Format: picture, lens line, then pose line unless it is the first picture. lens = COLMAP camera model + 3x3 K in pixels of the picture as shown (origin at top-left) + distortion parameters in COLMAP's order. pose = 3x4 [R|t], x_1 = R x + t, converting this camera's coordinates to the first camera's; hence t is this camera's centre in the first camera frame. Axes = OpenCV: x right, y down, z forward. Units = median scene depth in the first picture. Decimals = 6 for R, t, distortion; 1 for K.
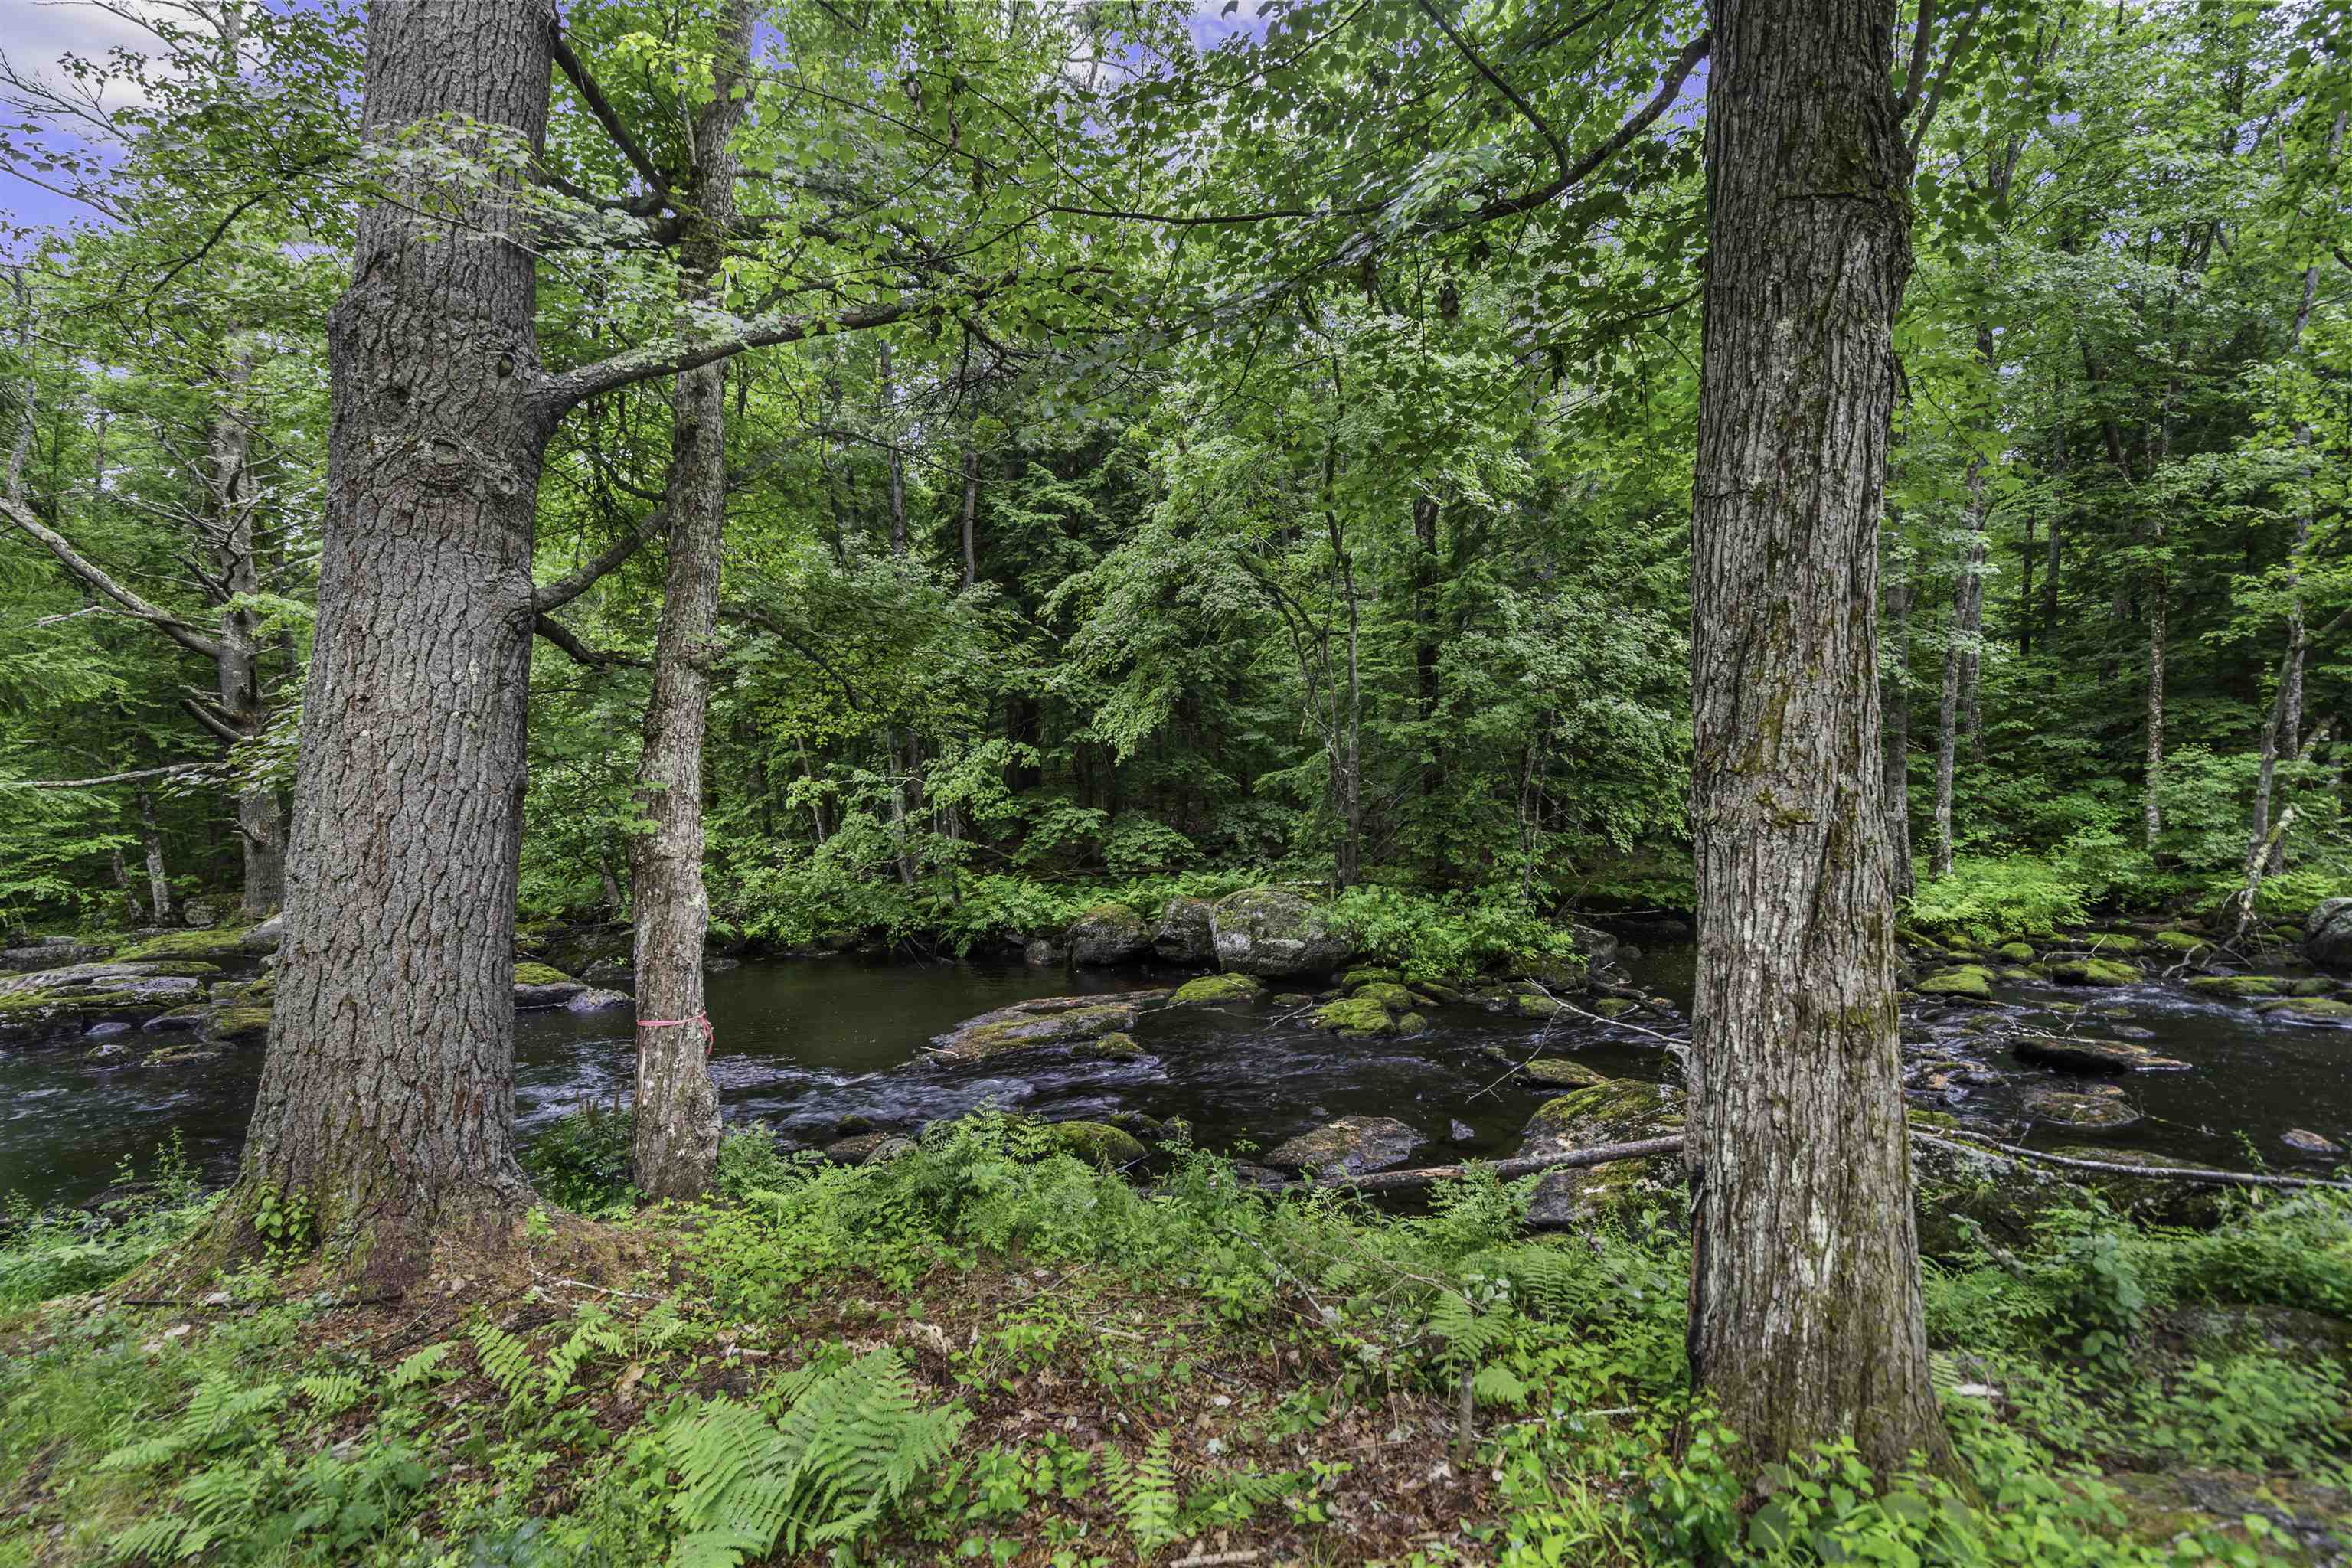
lens RADIAL K [[1101.2, 0, 1185.0], [0, 1101.2, 777.5], [0, 0, 1]] dist [0.005437, 0.001271]
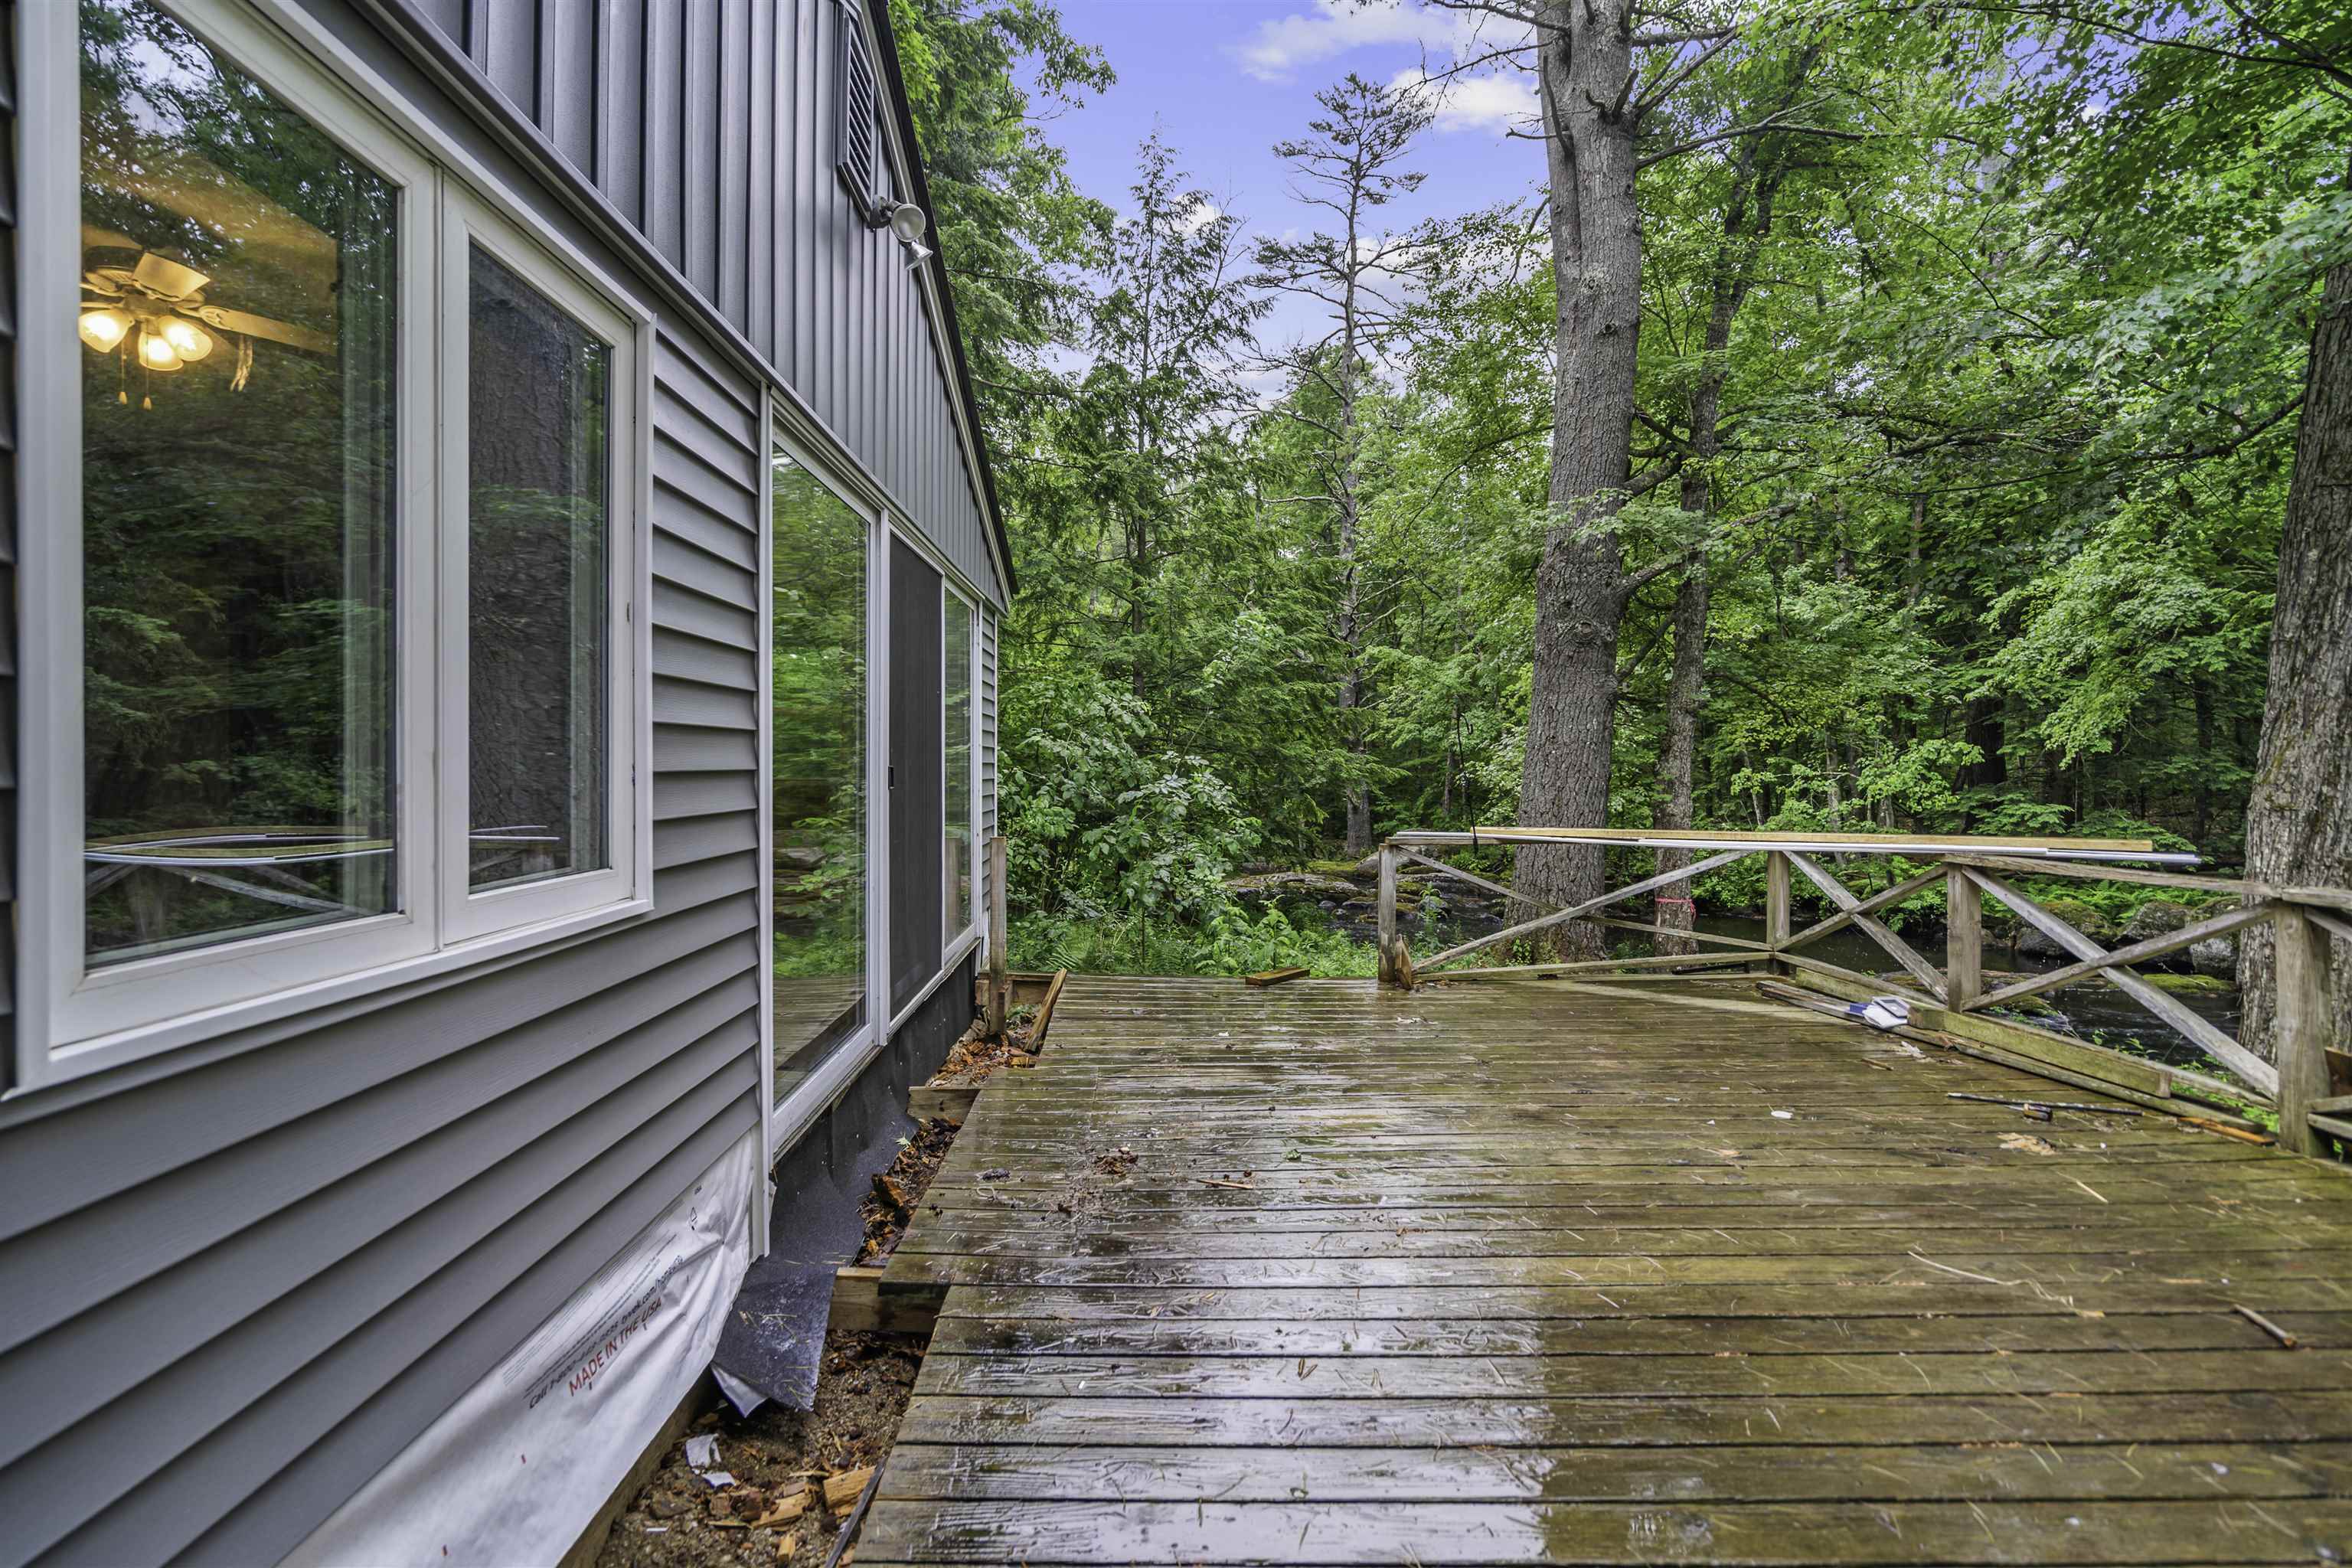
lens RADIAL K [[1101.2, 0, 1156.9], [0, 1101.2, 785.2], [0, 0, 1]] dist [0.005437, 0.001271]
pose [[0.682217, 0.027449, -0.730634, 0.109048], [-0.014213, 0.999604, 0.024282, -0.004159], [0.731011, -0.006181, 0.682337, -0.332777]]
